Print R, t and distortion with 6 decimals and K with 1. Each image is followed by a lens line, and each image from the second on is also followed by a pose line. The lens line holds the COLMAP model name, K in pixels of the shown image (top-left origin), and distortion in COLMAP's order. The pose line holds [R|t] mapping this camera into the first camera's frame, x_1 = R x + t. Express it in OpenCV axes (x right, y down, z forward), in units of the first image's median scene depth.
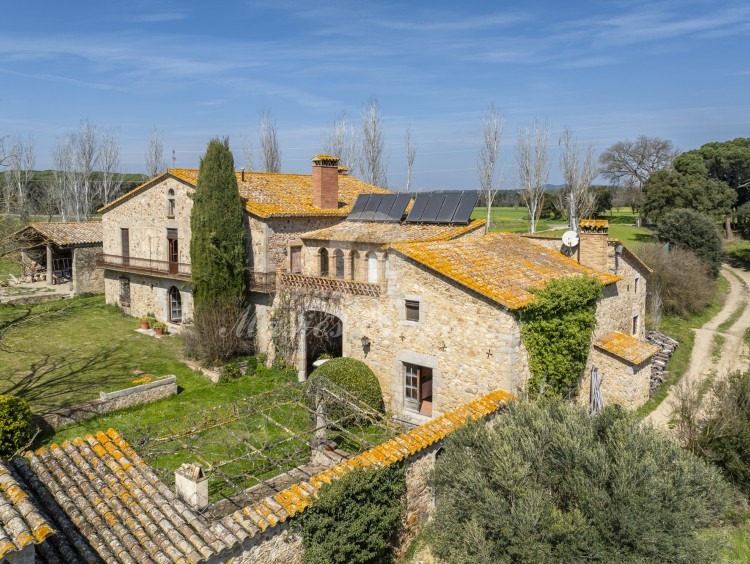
lens RADIAL K [[576.8, 0, 375.0], [0, 576.8, 282.0], [0, 0, 1]] dist [0.055318, -0.191602]
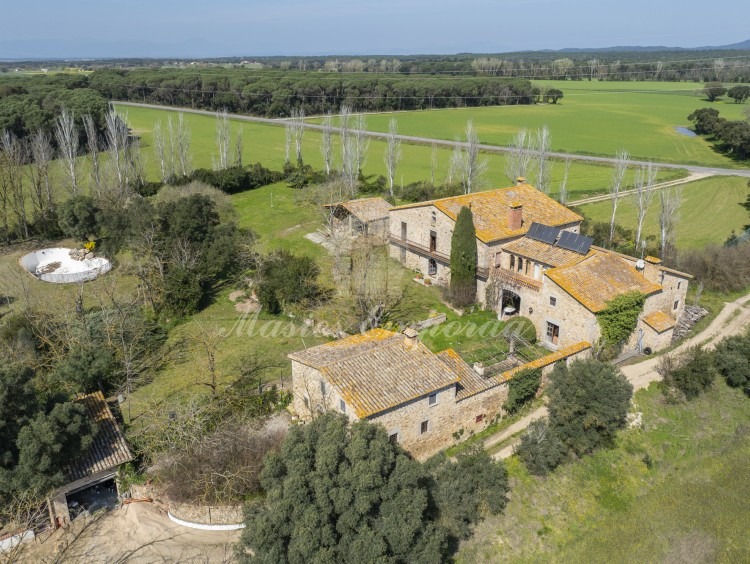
lens RADIAL K [[531.7, 0, 375.0], [0, 531.7, 282.0], [0, 0, 1]] dist [0.000345, -0.002405]
pose [[0.957783, 0.077833, -0.276755, -0.028612], [-0.010932, 0.971819, 0.235475, -0.428156], [0.287283, -0.222509, 0.931643, -0.973491]]
